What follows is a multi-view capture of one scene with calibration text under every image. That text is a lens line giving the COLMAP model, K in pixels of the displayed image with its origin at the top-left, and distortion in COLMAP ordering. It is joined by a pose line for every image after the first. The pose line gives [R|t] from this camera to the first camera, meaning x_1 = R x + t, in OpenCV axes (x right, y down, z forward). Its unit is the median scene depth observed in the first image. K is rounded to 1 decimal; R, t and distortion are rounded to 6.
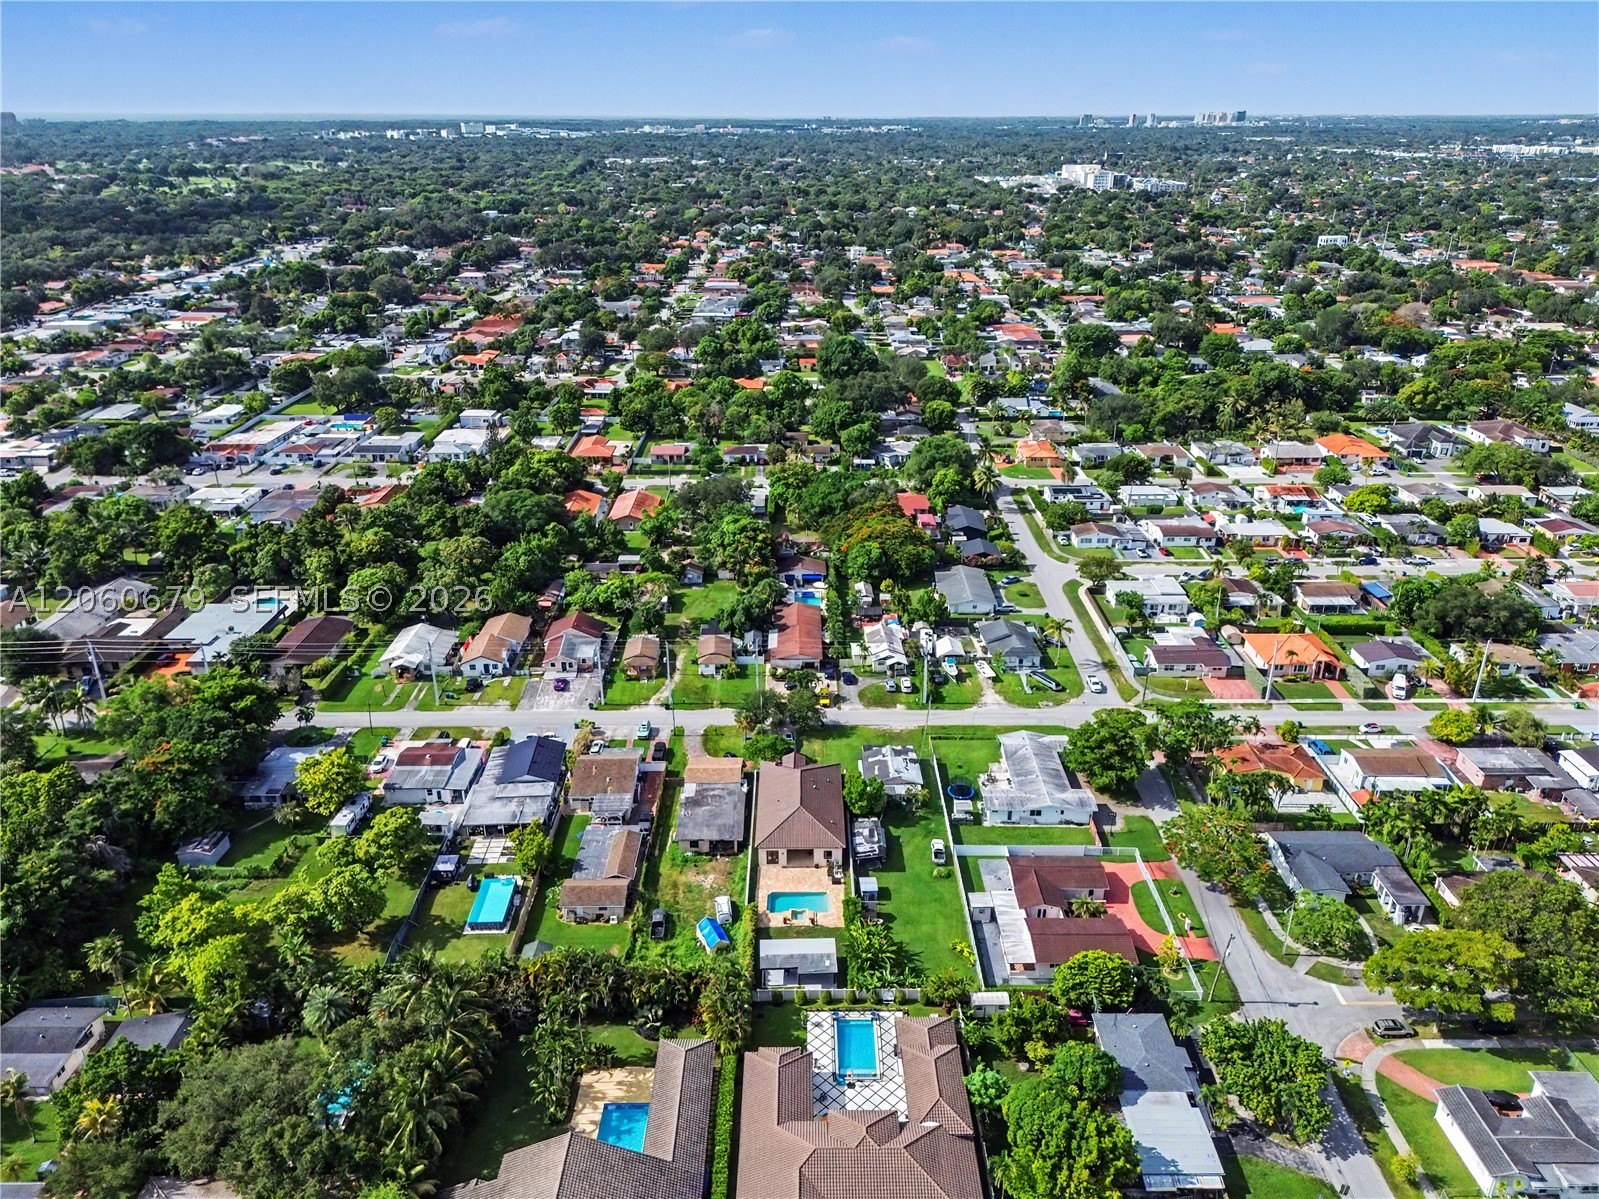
lens RADIAL K [[1185.9, 0, 799.5], [0, 1185.9, 599.5], [0, 0, 1]] dist [0.085545, -0.103463]
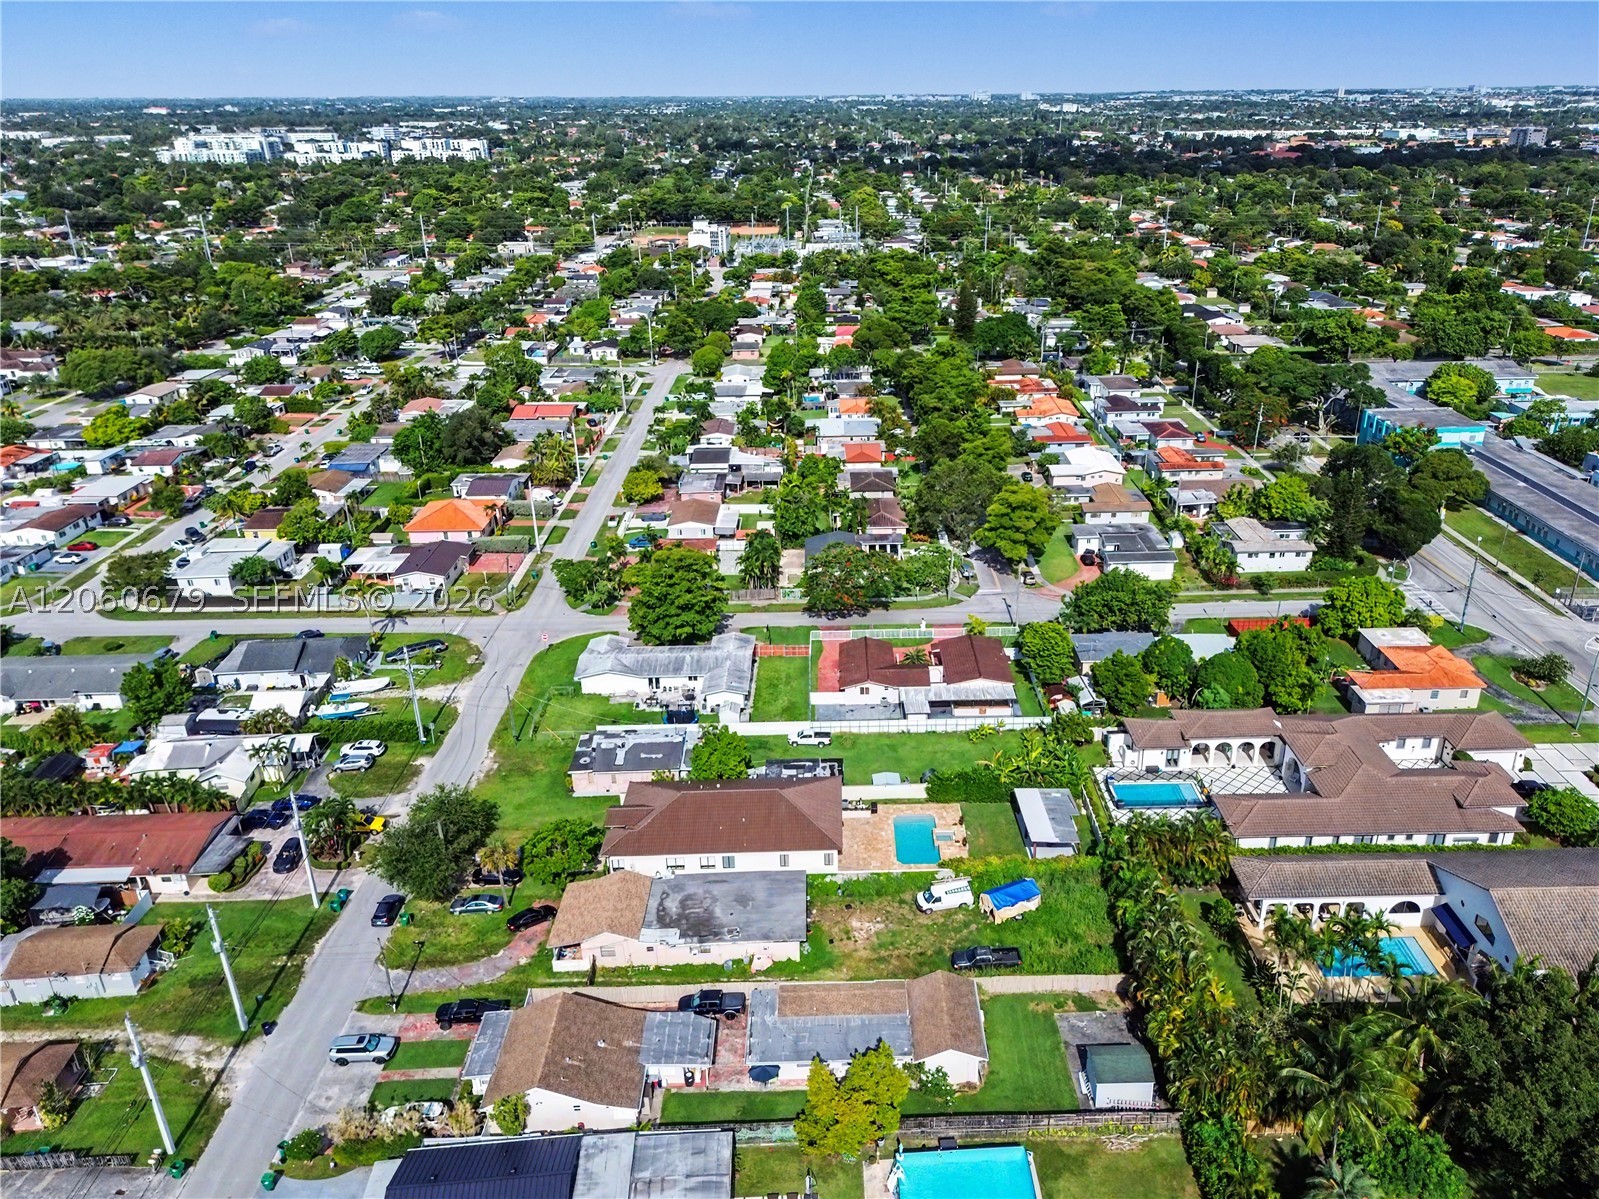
lens RADIAL K [[1185.9, 0, 799.5], [0, 1185.9, 599.5], [0, 0, 1]] dist [0.085545, -0.103463]
pose [[0.007786, -0.393554, 0.919269, -0.508983], [0.403353, 0.842428, 0.357241, -0.141476], [-0.915011, 0.368009, 0.165300, 0.737567]]
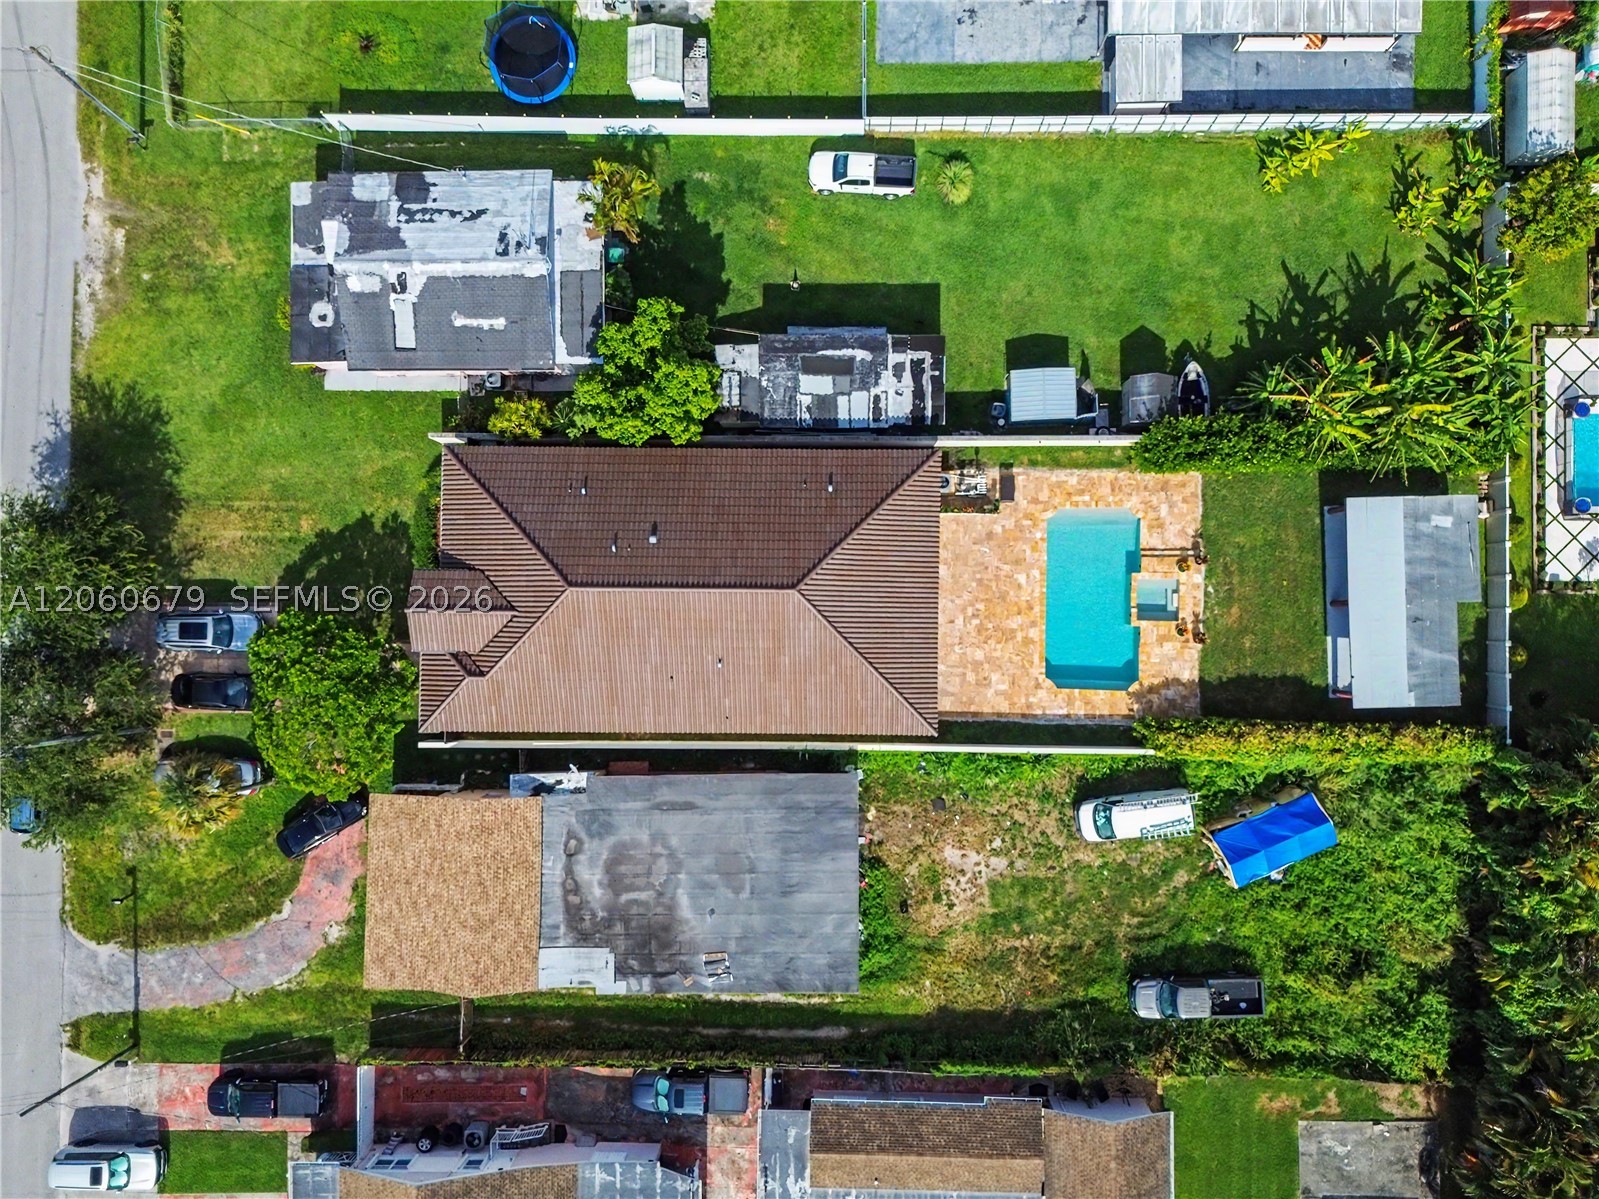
lens RADIAL K [[1208.5, 0, 799.2], [0, 1208.5, 624.8], [0, 0, 1]] dist [0.084284, -0.100007]
pose [[-0.001336, -0.999880, 0.015418, -0.011580], [0.412411, 0.013495, 0.910898, -0.088270], [-0.910997, 0.007575, 0.412344, 0.773062]]
